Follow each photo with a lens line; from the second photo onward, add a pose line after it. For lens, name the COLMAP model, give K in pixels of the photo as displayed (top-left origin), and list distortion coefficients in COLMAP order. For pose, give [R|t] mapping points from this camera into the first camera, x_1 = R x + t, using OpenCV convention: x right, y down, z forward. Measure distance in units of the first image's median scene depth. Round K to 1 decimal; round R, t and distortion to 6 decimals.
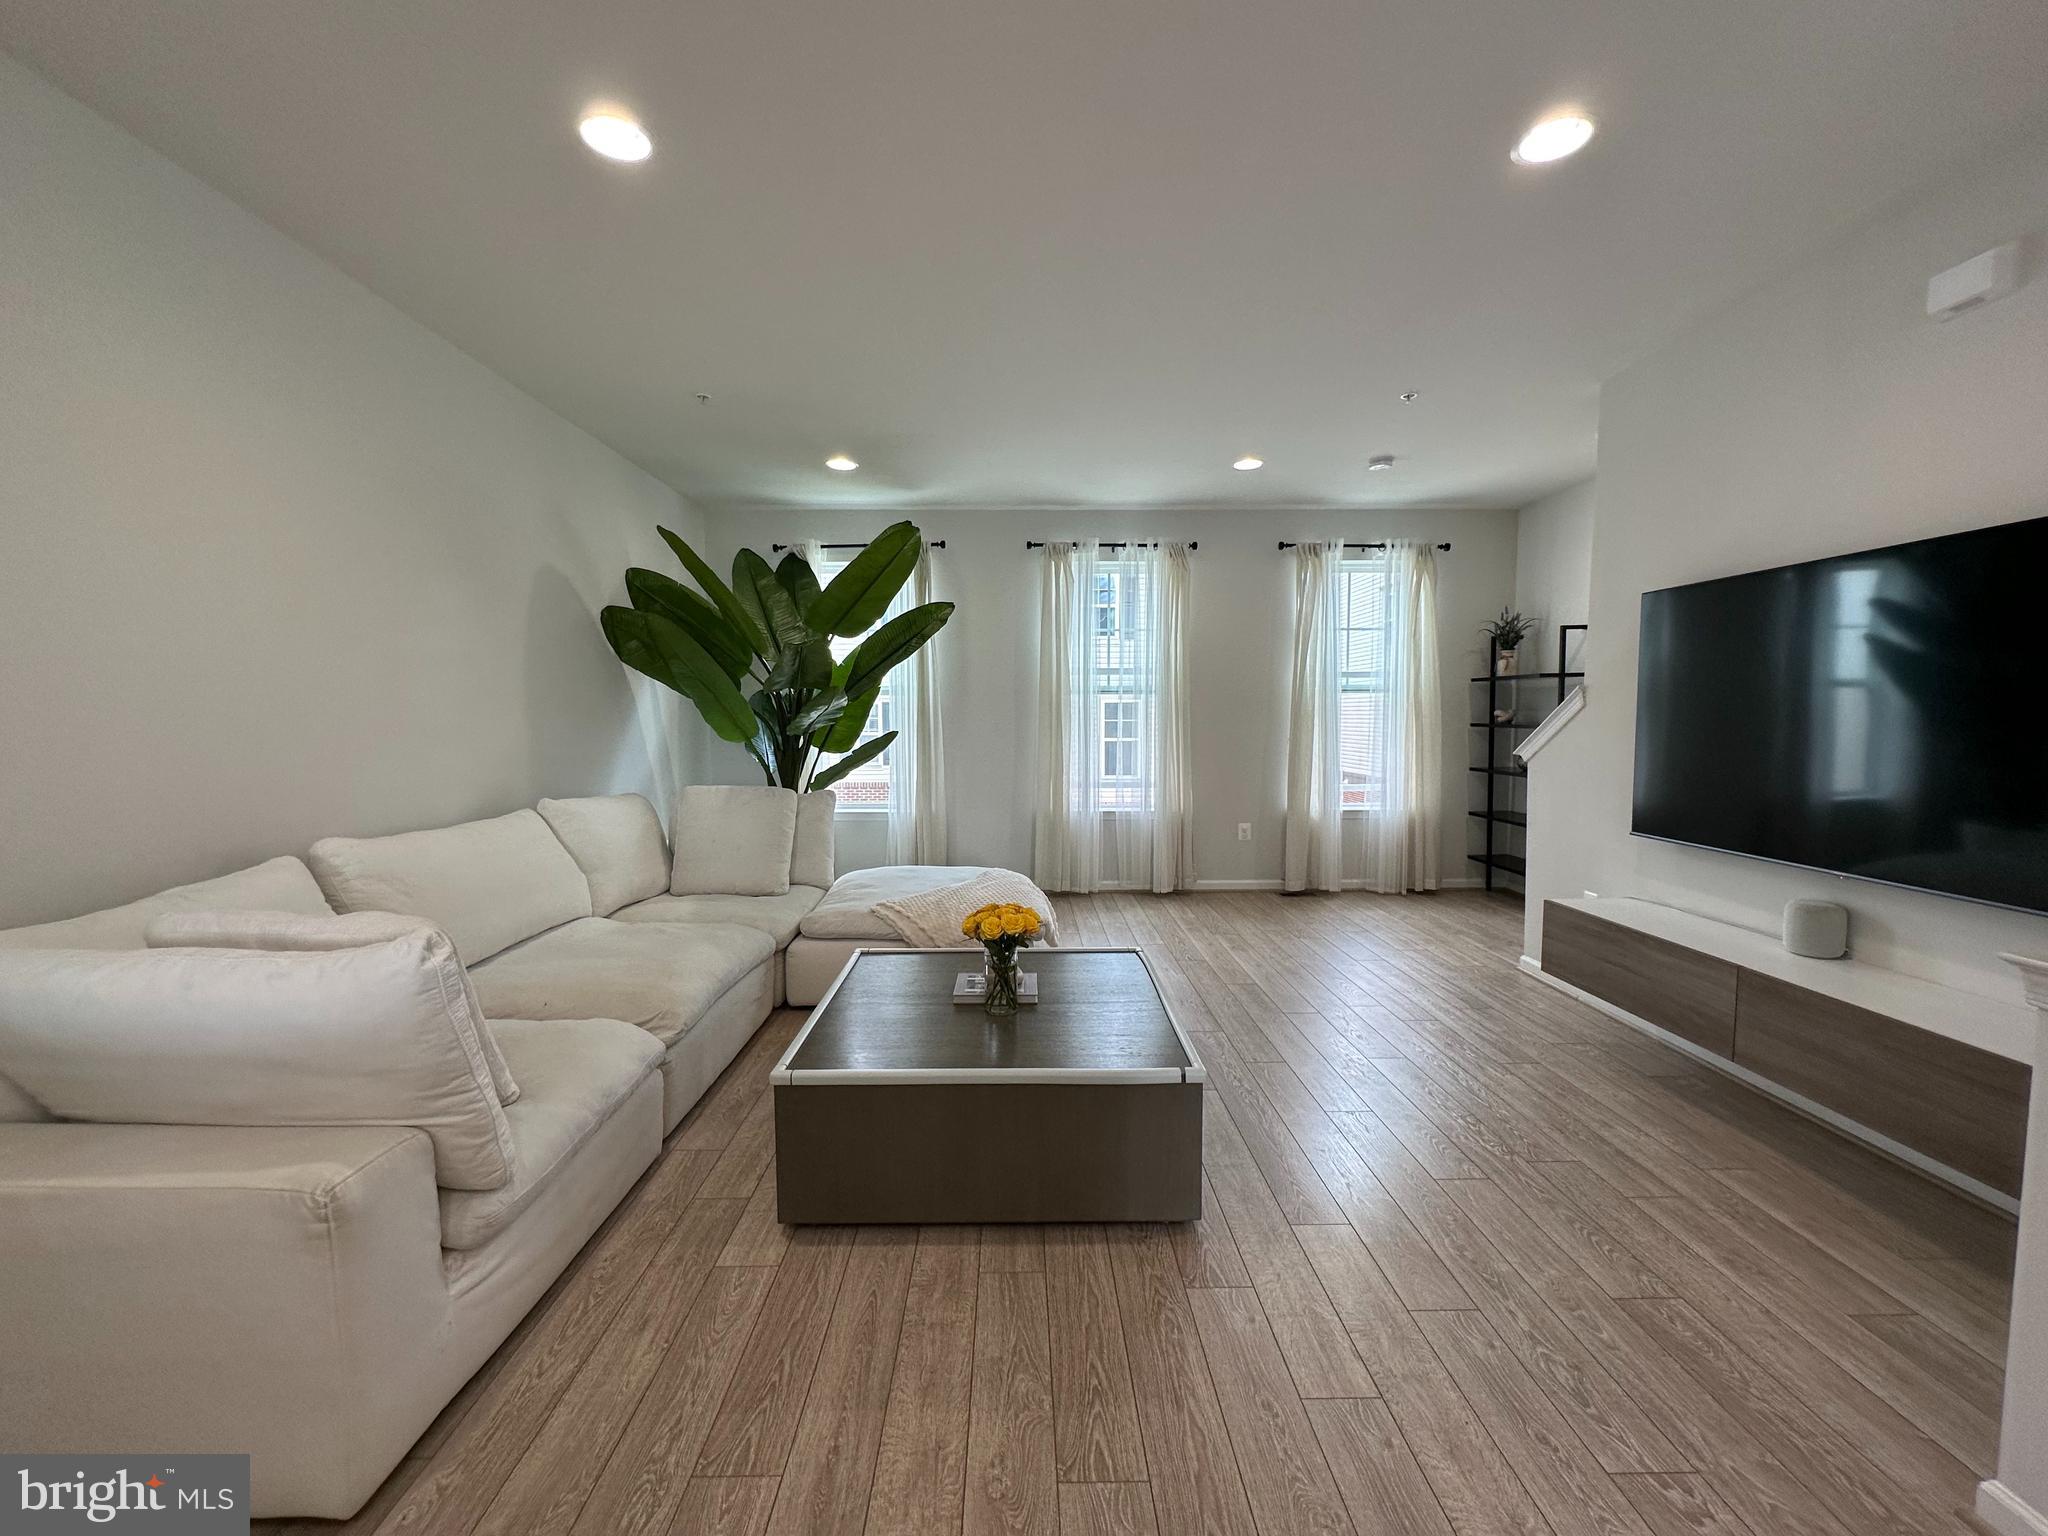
lens RADIAL K [[818.0, 0, 1022.2], [0, 818.0, 769.2], [0, 0, 1]] dist [-0.003889, 0.000850]
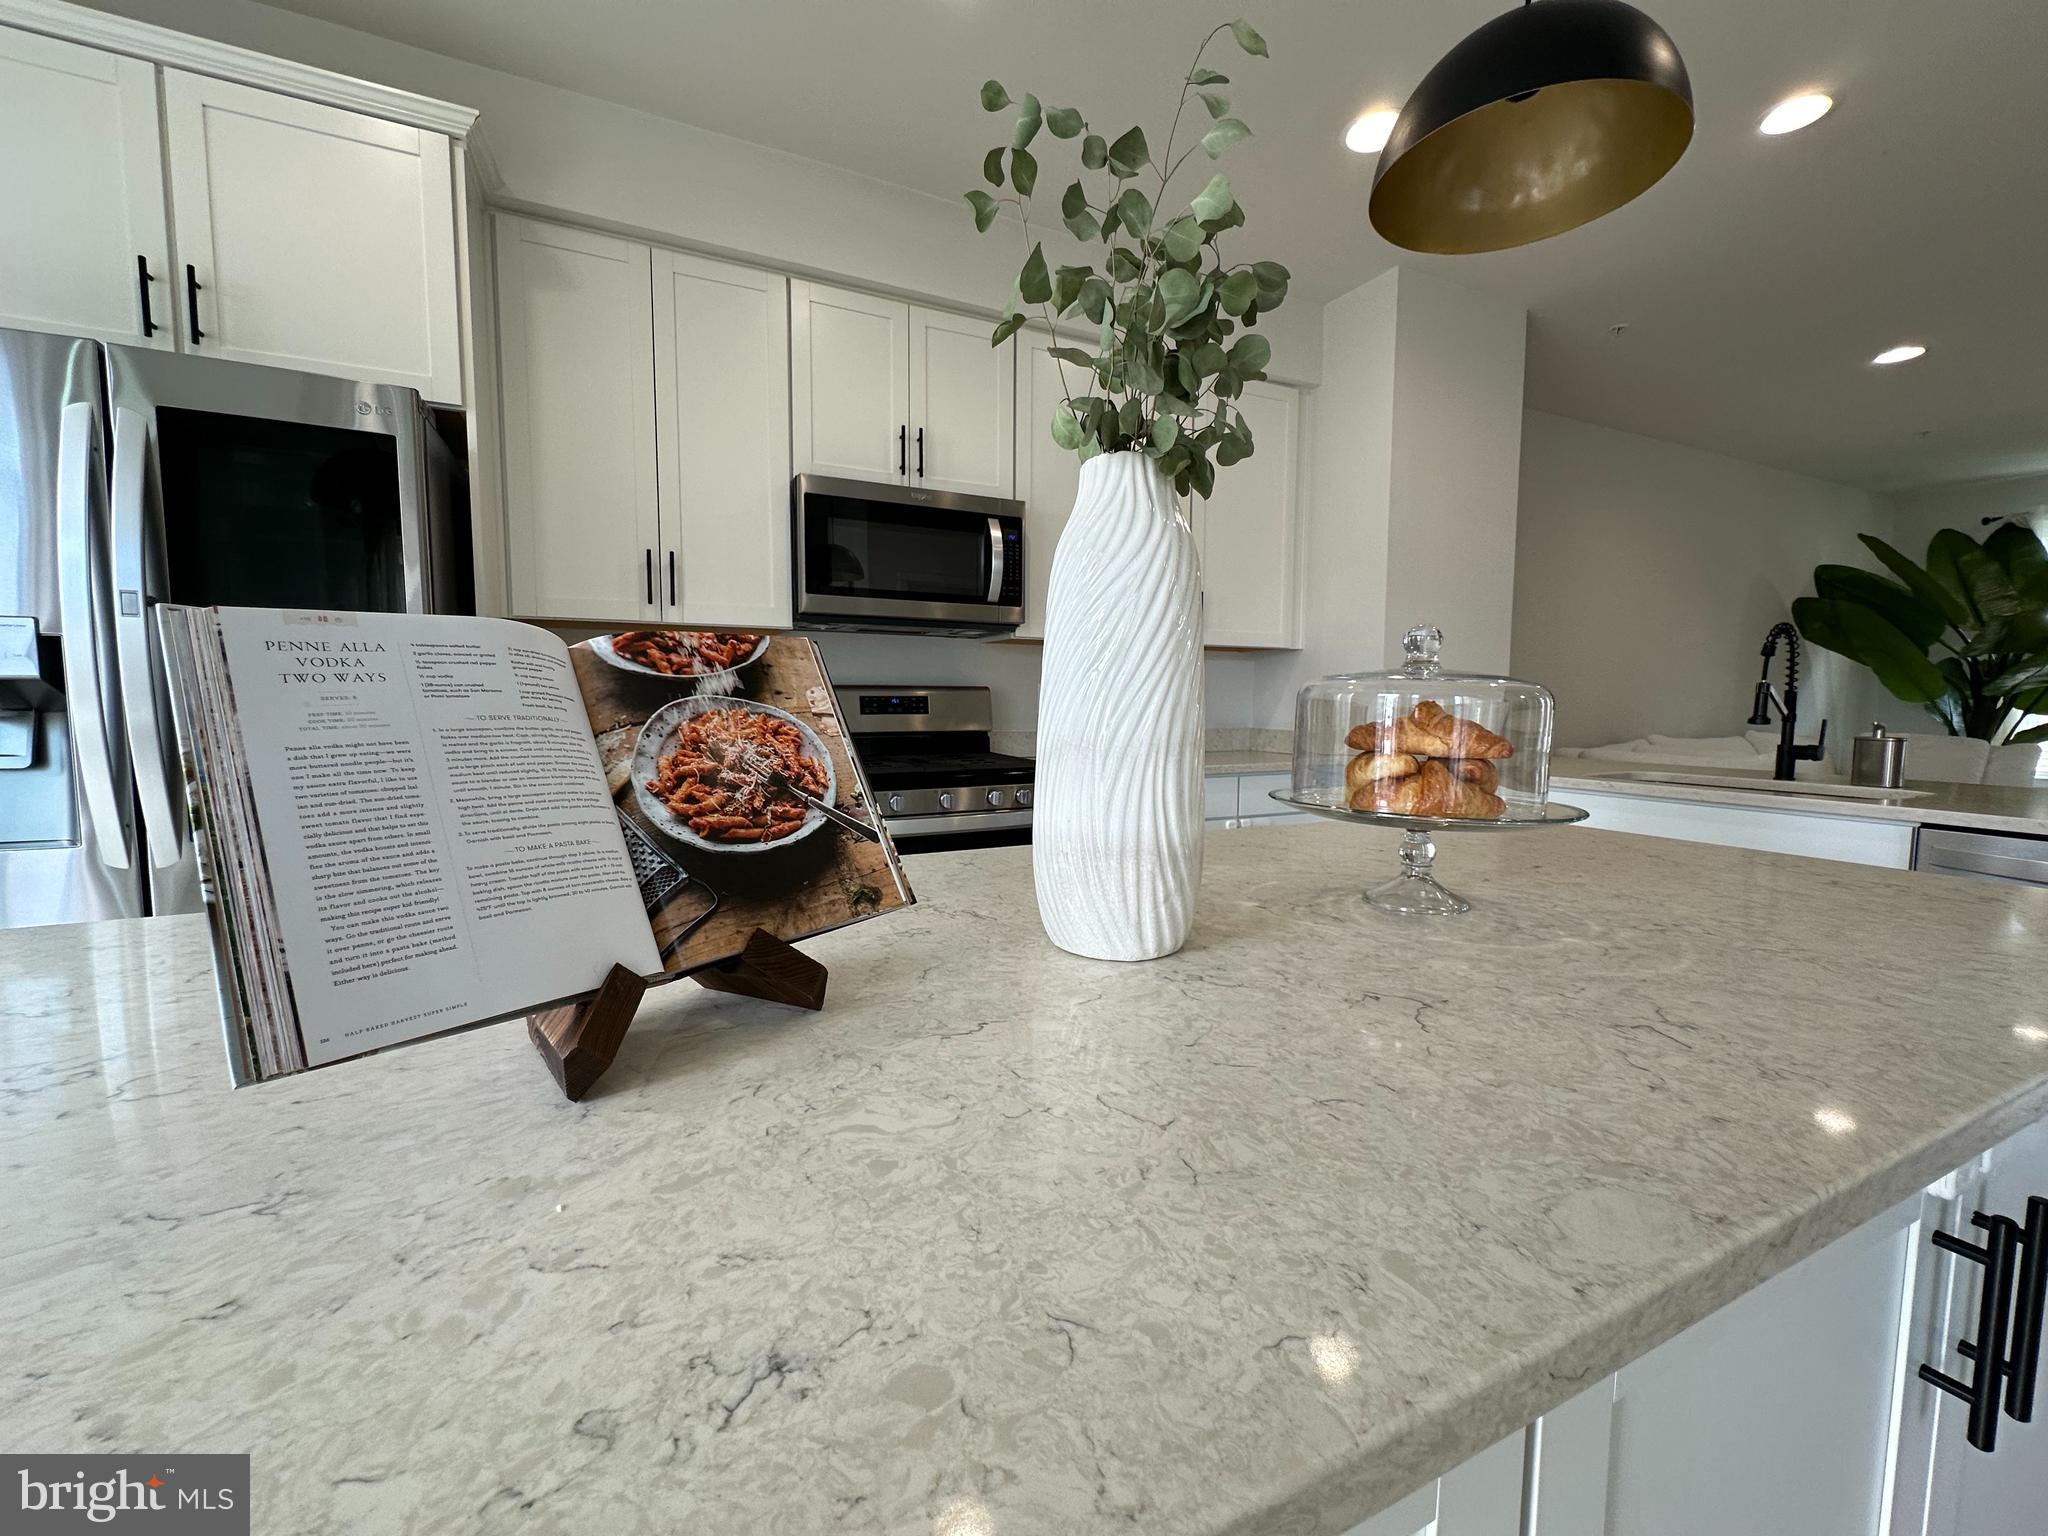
lens RADIAL K [[818.0, 0, 1022.5], [0, 818.0, 763.0], [0, 0, 1]] dist [-0.003889, 0.000850]
pose [[0.423519, 0.074931, -0.902783, 0.165078], [-0.064398, 0.996542, 0.052502, 0.074167], [0.903596, 0.035902, 0.426879, -0.640783]]
